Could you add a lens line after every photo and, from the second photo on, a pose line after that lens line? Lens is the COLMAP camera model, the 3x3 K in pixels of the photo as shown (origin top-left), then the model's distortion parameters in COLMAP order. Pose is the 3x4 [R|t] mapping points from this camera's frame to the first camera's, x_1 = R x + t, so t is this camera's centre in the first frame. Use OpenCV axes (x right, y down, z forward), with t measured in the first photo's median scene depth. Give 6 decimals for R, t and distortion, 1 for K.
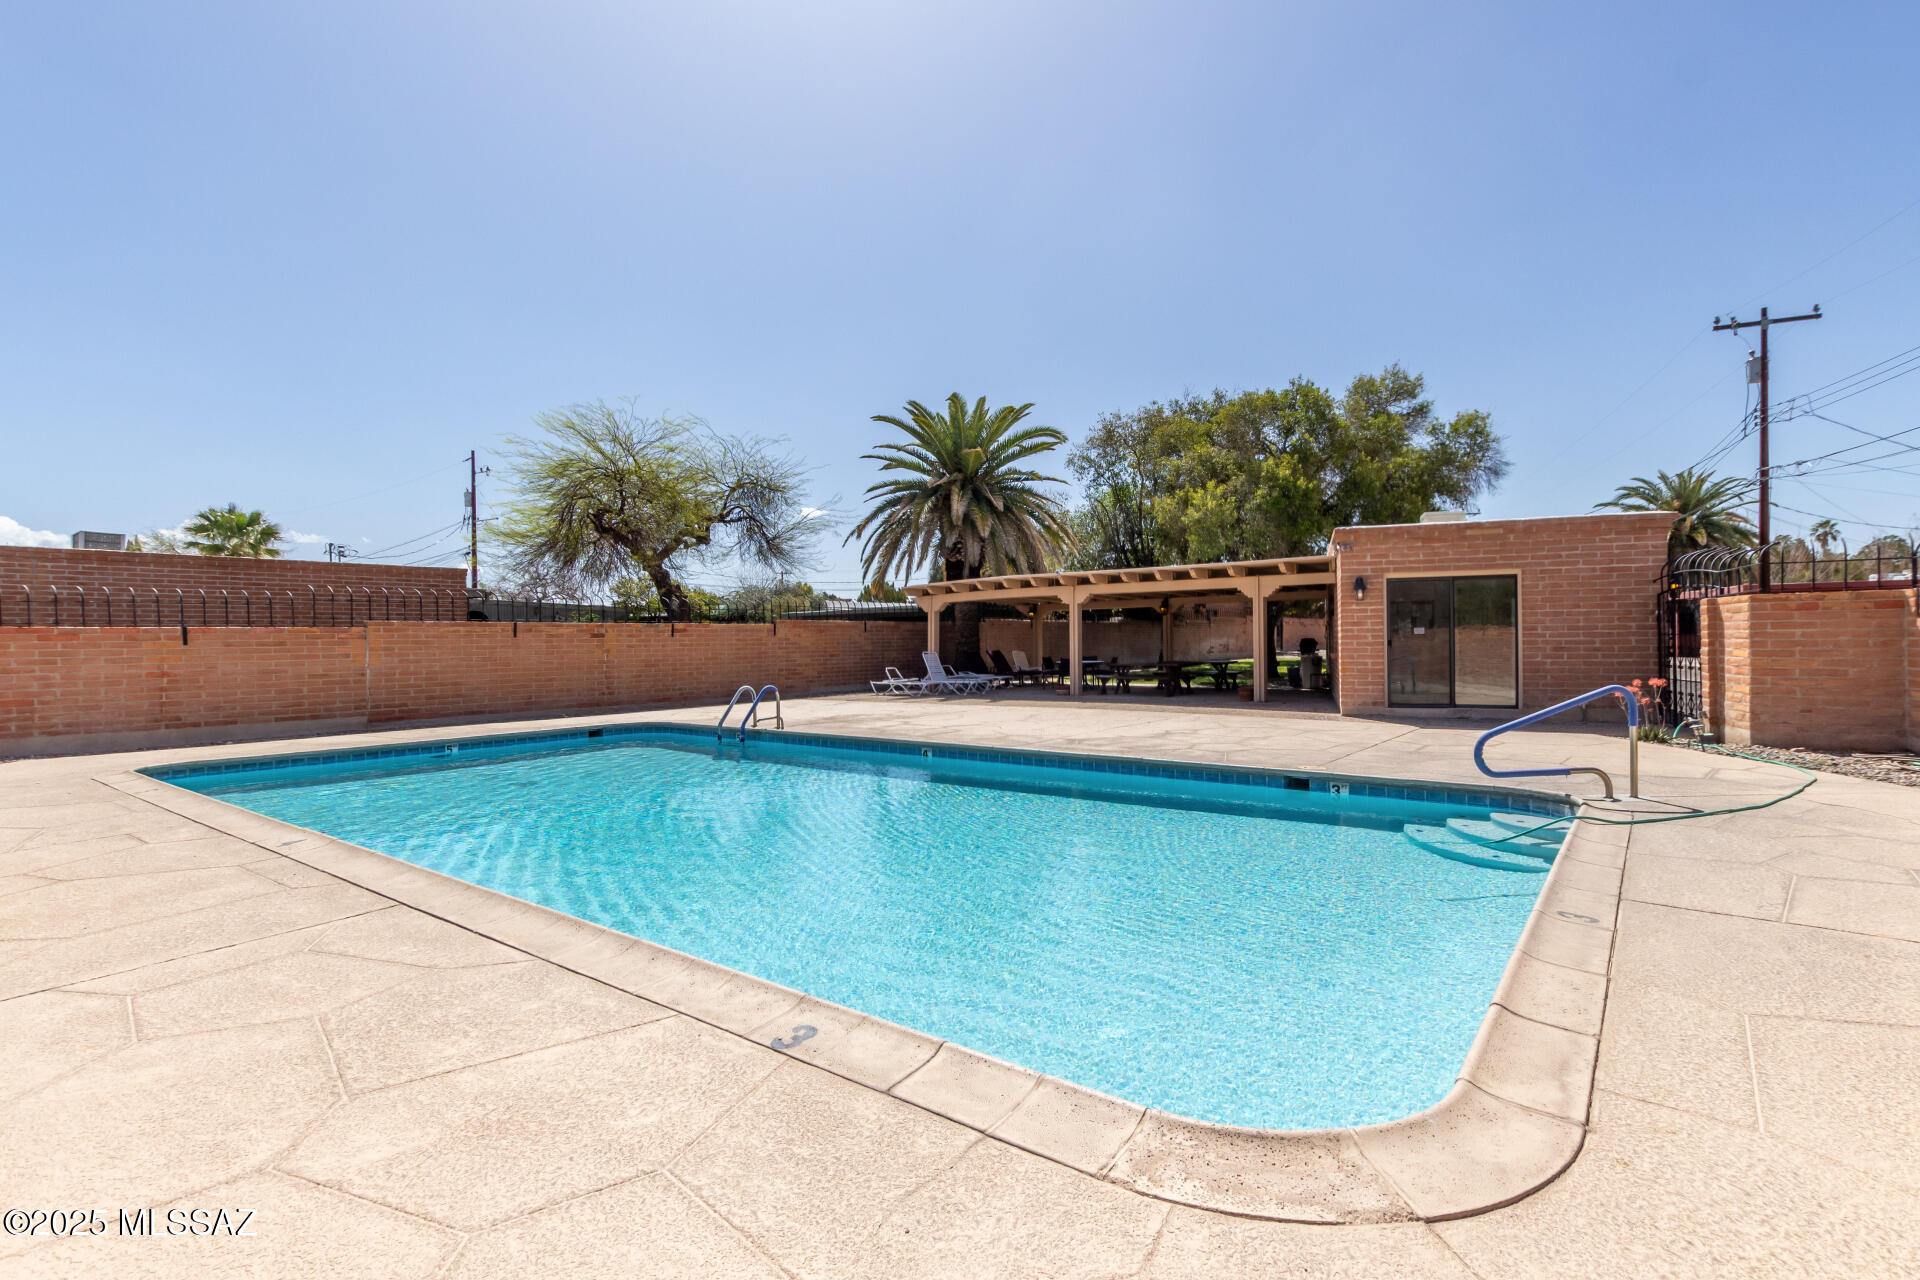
lens RADIAL K [[916.6, 0, 960.7], [0, 916.6, 636.7], [0, 0, 1]] dist [0.000005, 0.000000]
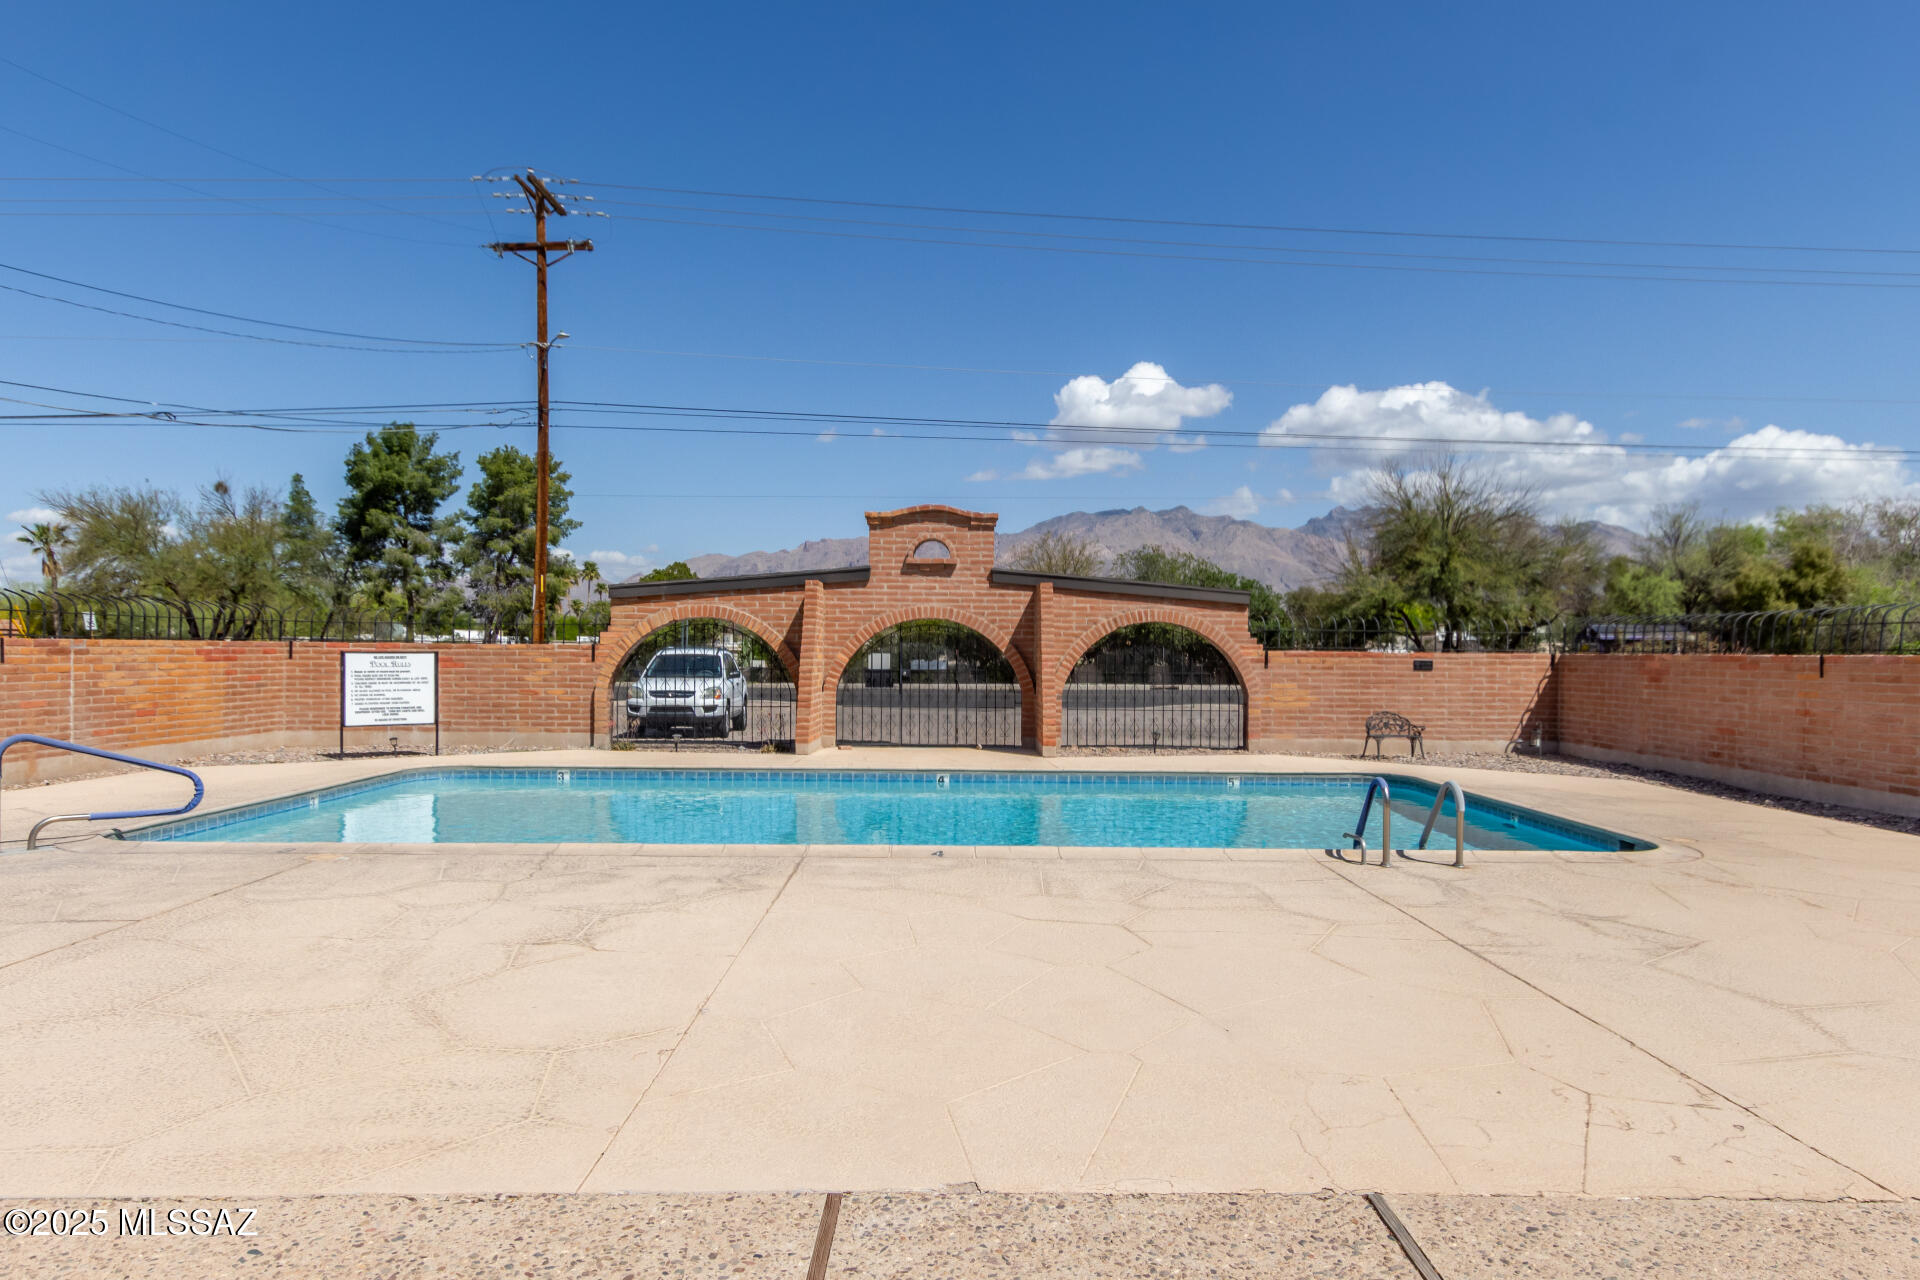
lens RADIAL K [[1152.2, 0, 961.3], [0, 1152.2, 642.4], [0, 0, 1]] dist [-0.000094, -0.000042]
pose [[-0.792246, -0.011898, -0.610086, 0.359136], [-0.012717, 0.999915, -0.002986, -0.009157], [0.610070, 0.005393, -0.792330, 1.337447]]
